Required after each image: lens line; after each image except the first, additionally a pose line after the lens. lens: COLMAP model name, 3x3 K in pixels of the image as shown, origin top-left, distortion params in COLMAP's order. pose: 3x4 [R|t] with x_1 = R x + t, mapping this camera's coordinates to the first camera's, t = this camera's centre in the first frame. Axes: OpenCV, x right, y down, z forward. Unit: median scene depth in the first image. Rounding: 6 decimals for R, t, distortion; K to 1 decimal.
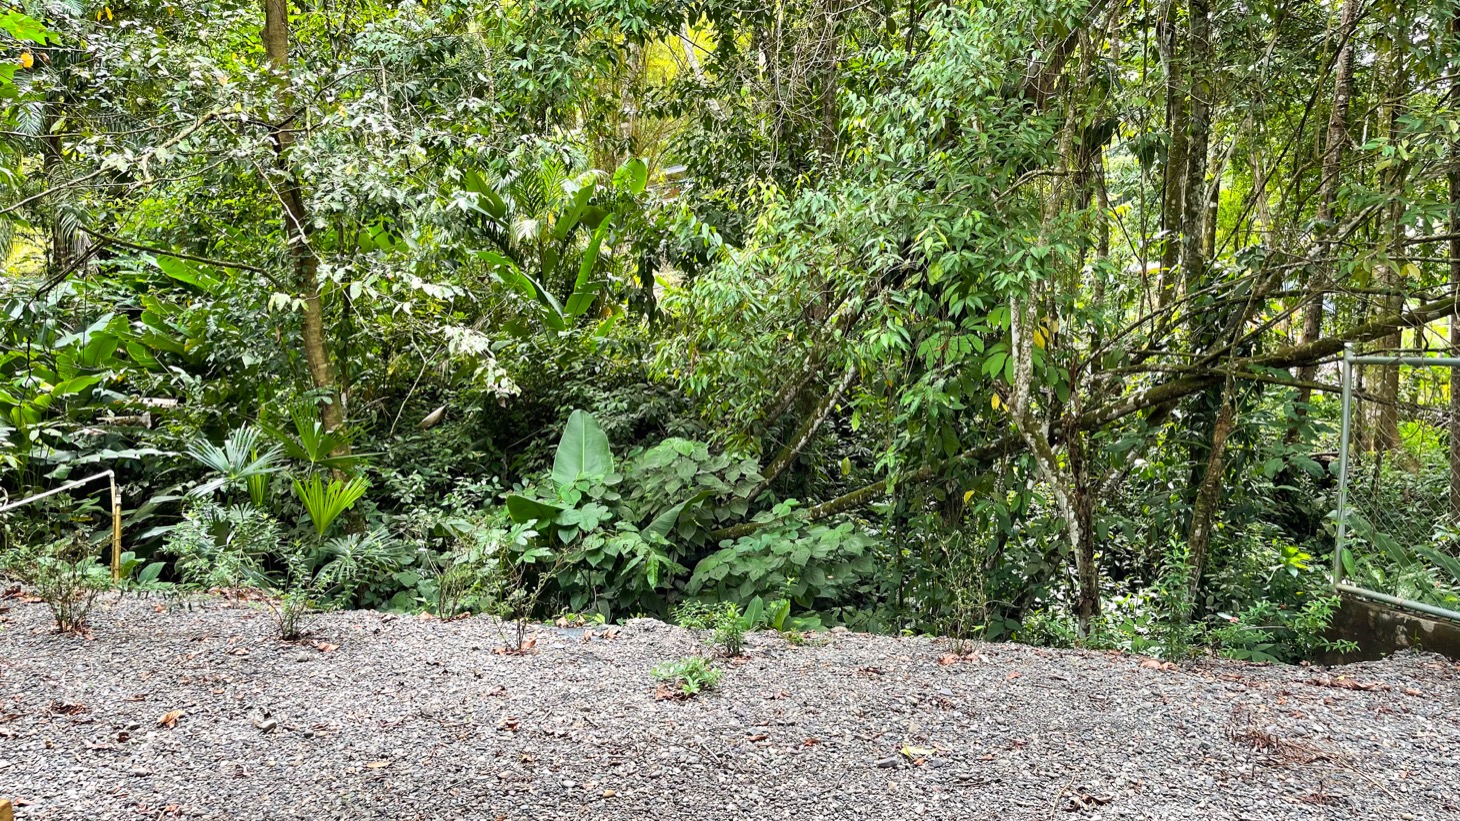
lens RADIAL K [[1109.7, 0, 730.2], [0, 1109.7, 409.6], [0, 0, 1]] dist [0.005929, -0.003756]
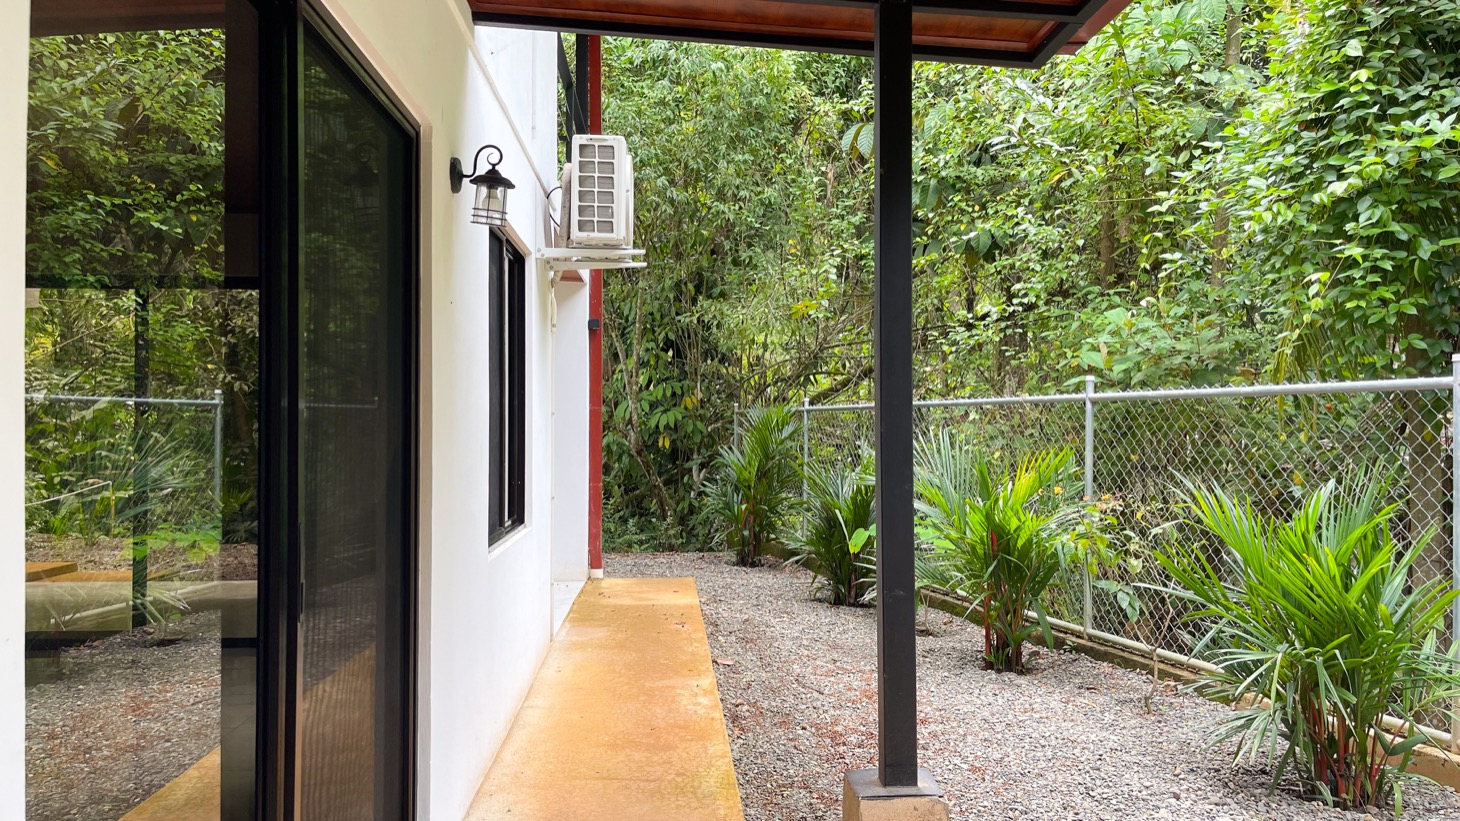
lens RADIAL K [[1109.7, 0, 729.7], [0, 1109.7, 413.0], [0, 0, 1]] dist [0.005929, -0.003756]
pose [[0.999777, -0.020552, 0.004889, 0.183648], [0.020784, 0.998360, -0.053333, 0.021114], [-0.003785, 0.053423, 0.998565, -0.338721]]
